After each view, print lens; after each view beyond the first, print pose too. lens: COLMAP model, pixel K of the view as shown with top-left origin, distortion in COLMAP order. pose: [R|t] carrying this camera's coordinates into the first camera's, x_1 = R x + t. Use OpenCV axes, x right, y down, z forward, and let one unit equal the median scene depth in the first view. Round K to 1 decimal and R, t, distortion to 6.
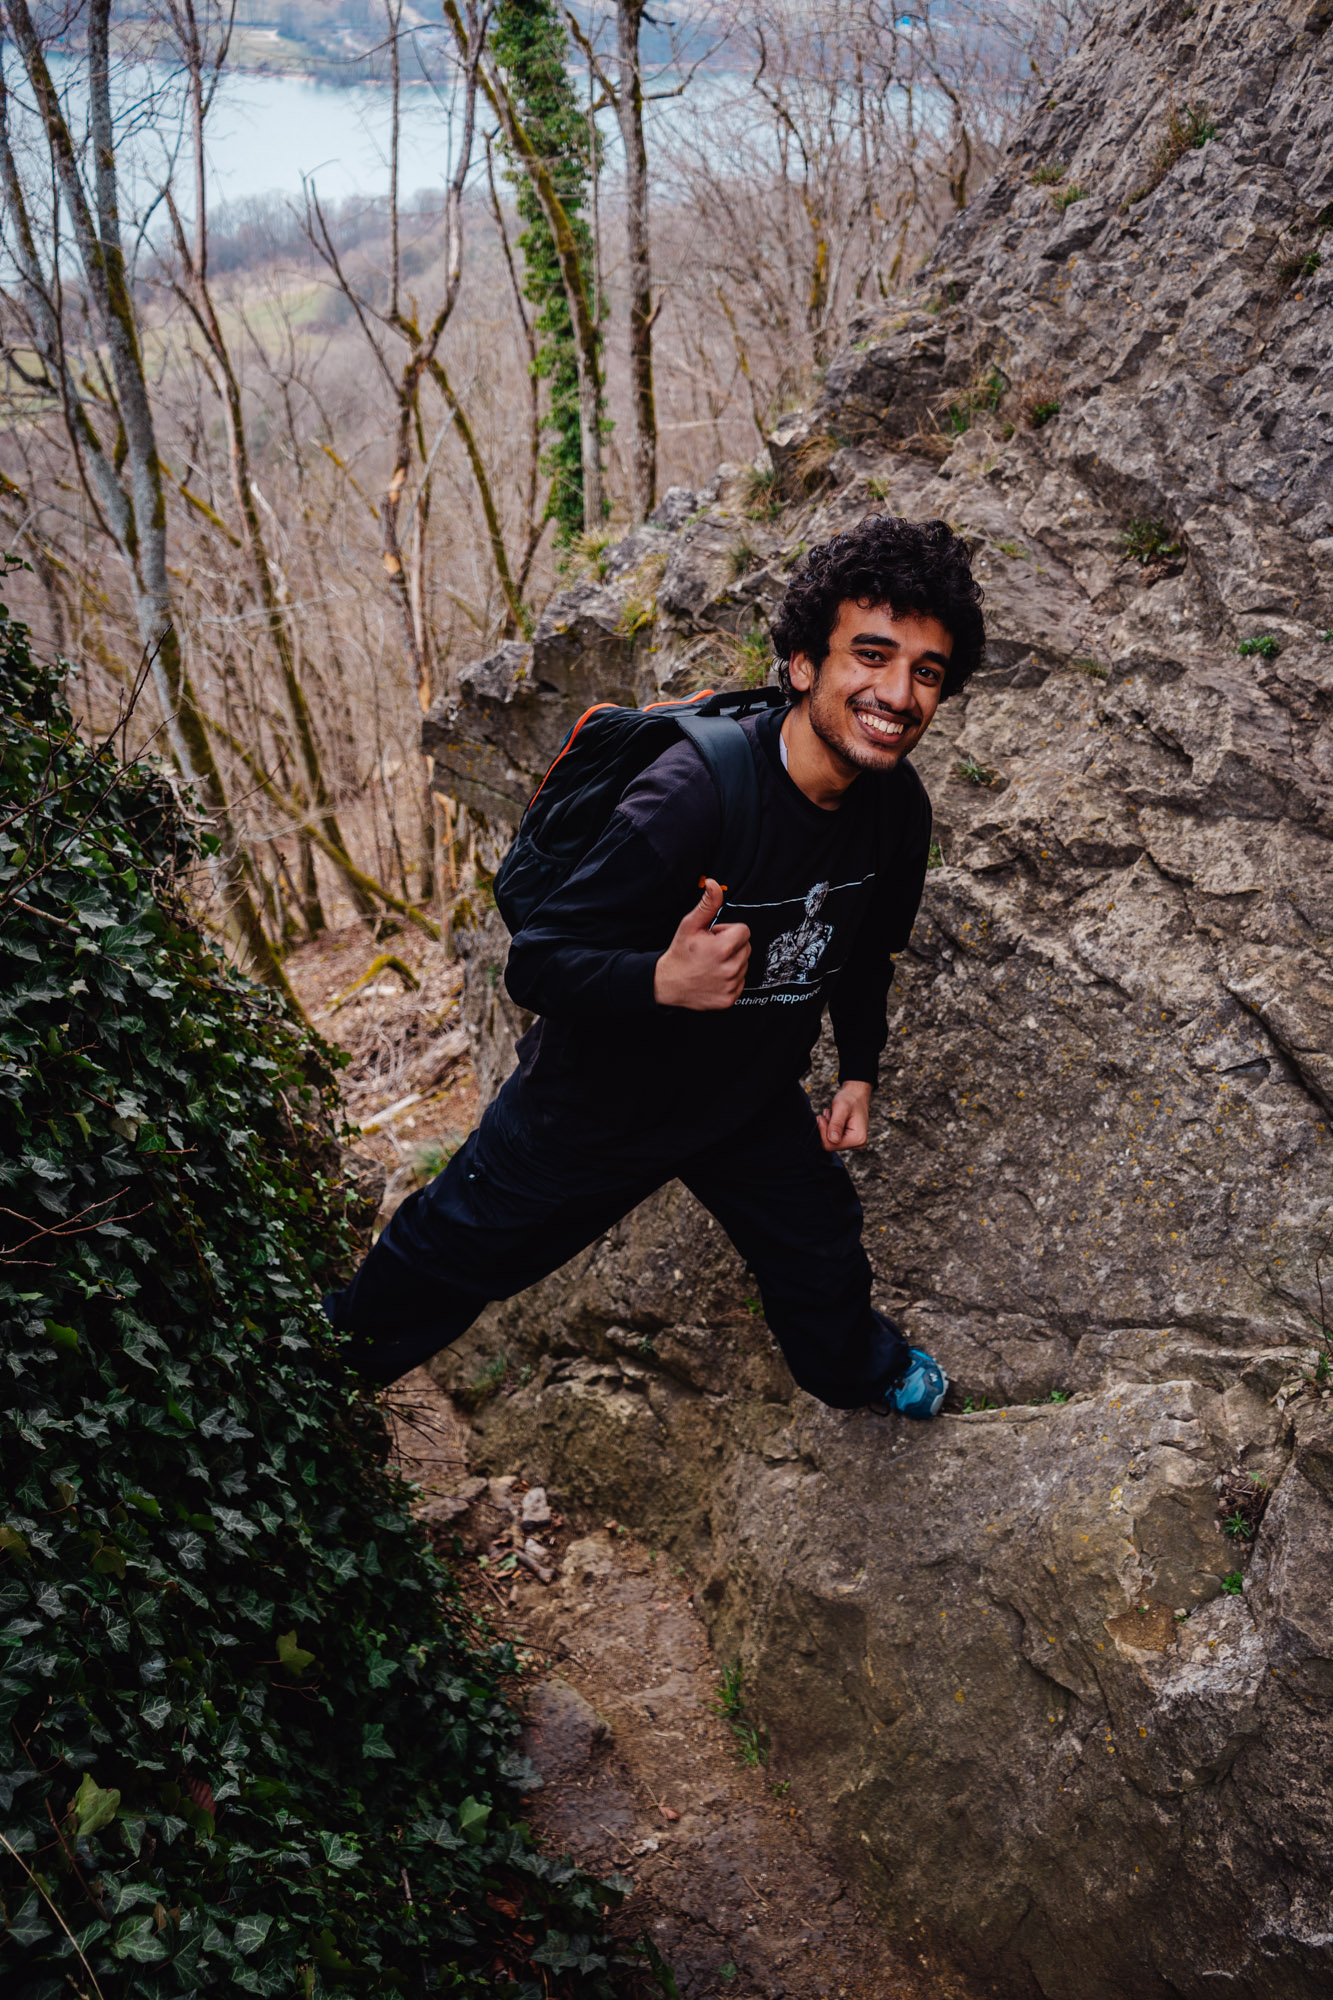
lens RADIAL K [[1564.6, 0, 664.7], [0, 1564.6, 1005.7], [0, 0, 1]] dist [-0.023785, 0.012581]
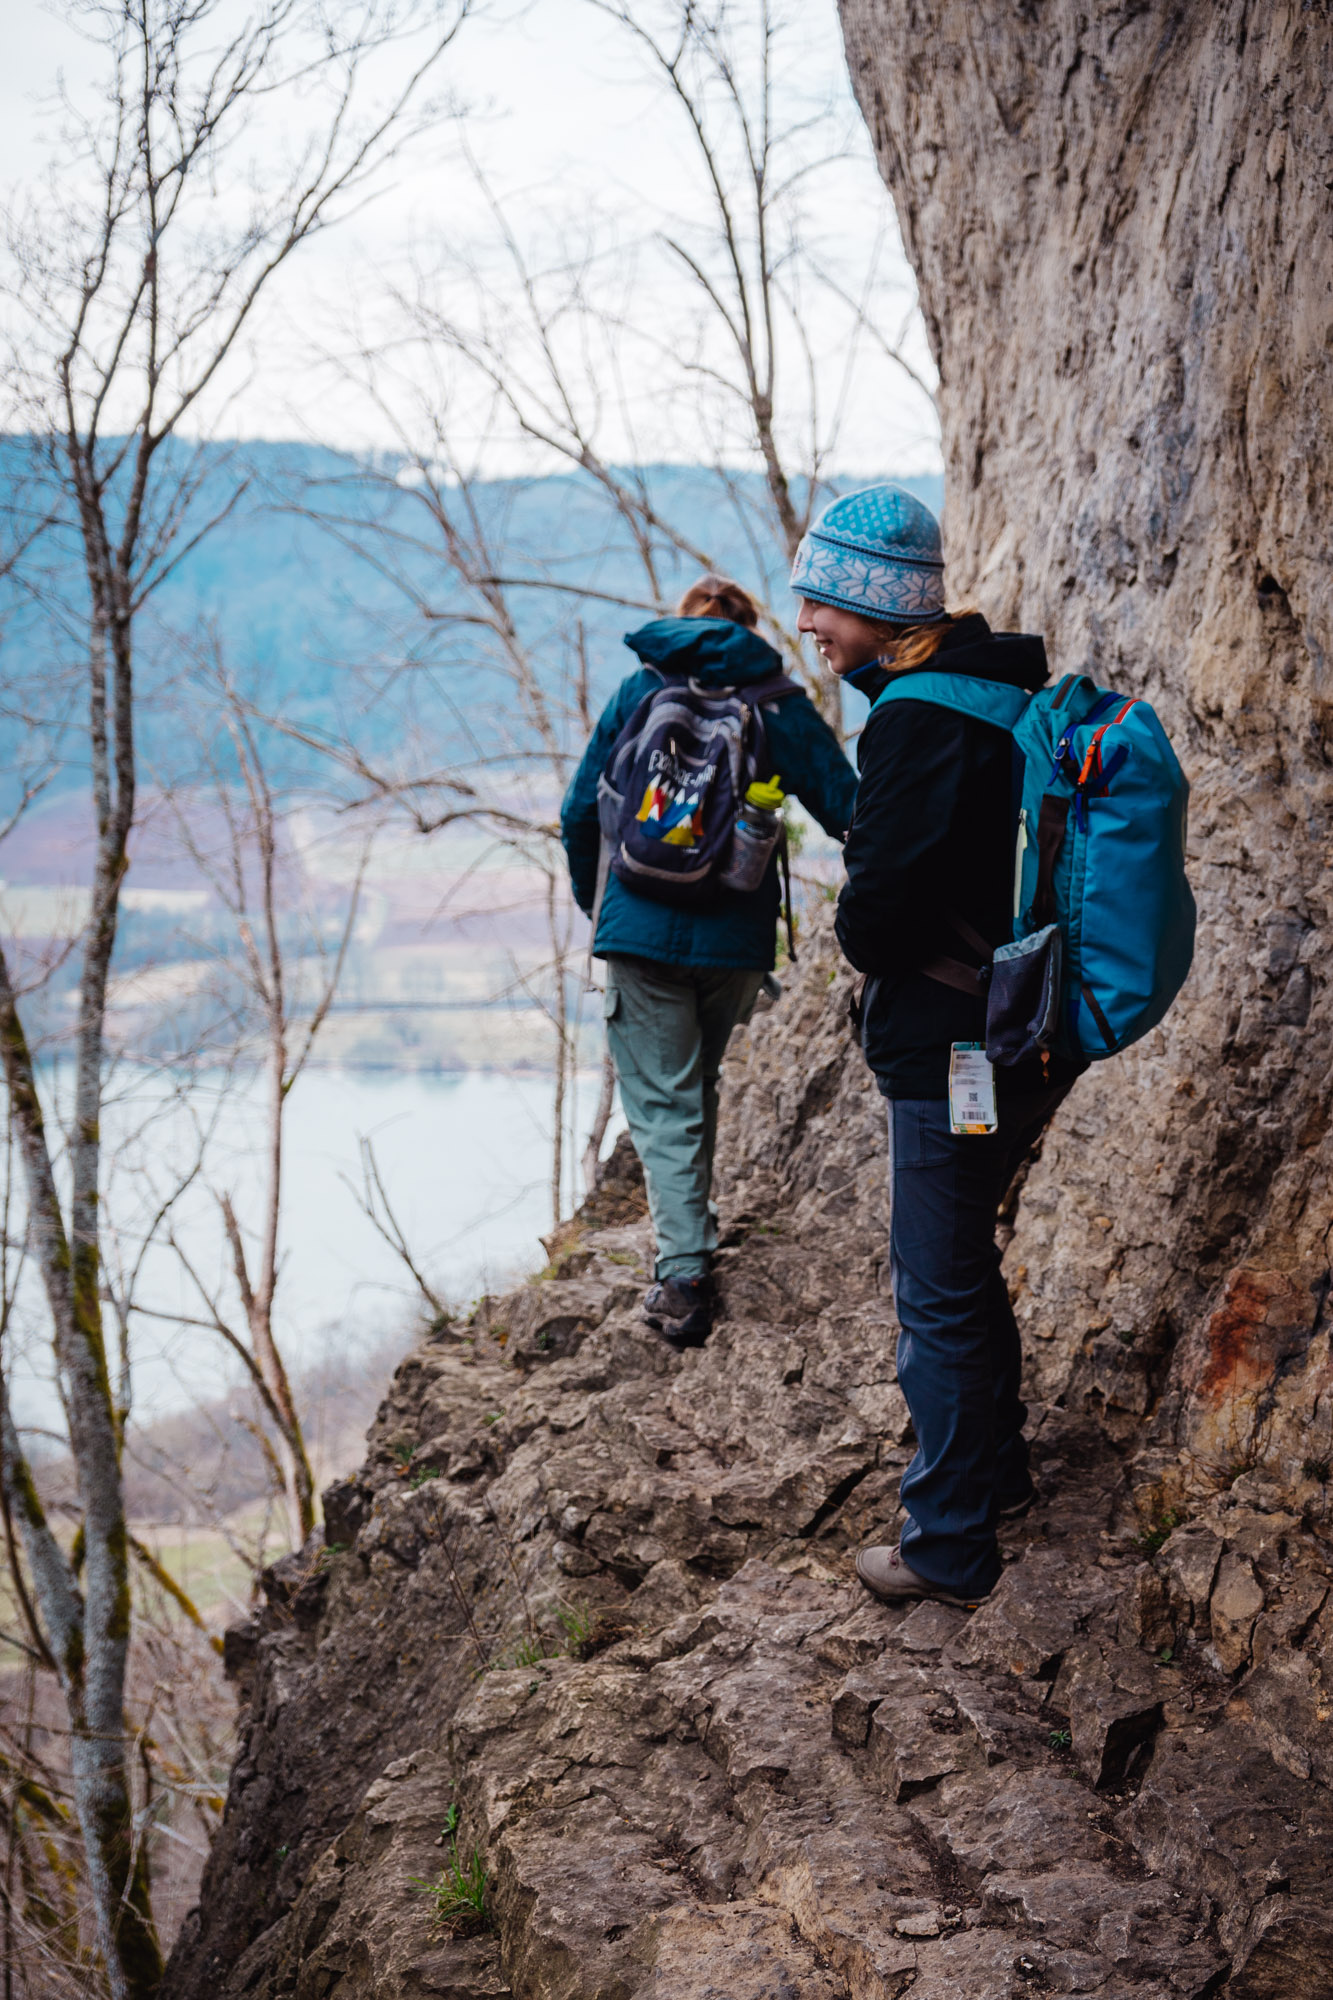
lens RADIAL K [[3082.9, 0, 667.8], [0, 3082.9, 998.8], [0, 0, 1]] dist [0.010494, 0.000000]
pose [[0.983502, -0.081113, -0.161692, 0.128078], [-0.015729, 0.852107, -0.523132, 0.133376], [0.180211, 0.517044, 0.836773, -0.166219]]
